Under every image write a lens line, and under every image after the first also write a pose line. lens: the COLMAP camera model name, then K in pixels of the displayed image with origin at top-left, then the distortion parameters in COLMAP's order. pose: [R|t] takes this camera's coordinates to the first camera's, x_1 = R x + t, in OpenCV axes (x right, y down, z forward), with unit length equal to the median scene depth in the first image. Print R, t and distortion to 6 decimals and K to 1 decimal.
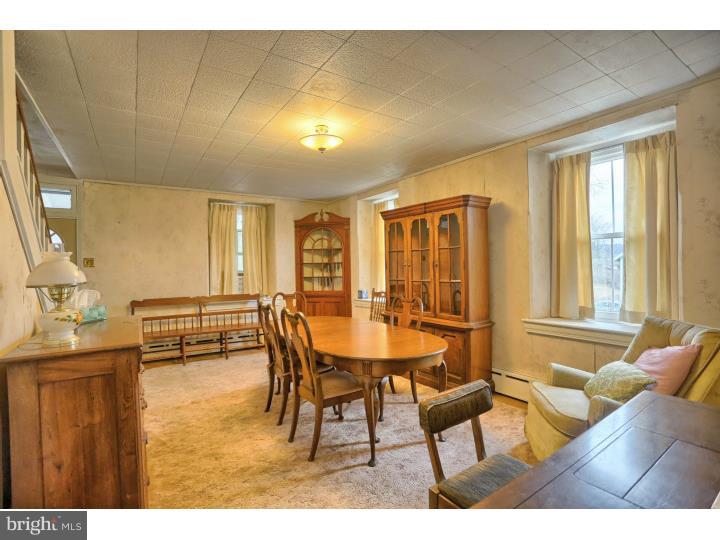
lens RADIAL K [[346.7, 0, 356.9], [0, 346.7, 268.9], [0, 0, 1]] dist [-0.066544, 0.020229]
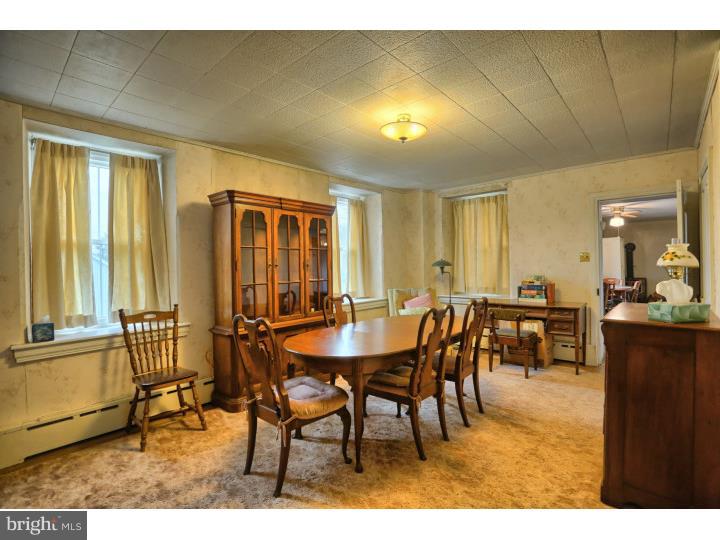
lens RADIAL K [[346.7, 0, 356.9], [0, 346.7, 268.9], [0, 0, 1]] dist [-0.066544, 0.020229]
pose [[-0.241789, 0.003614, 0.970322, -0.415286], [0.018240, 0.999833, 0.000821, 0.001174], [-0.970157, 0.017897, -0.241815, 0.574165]]
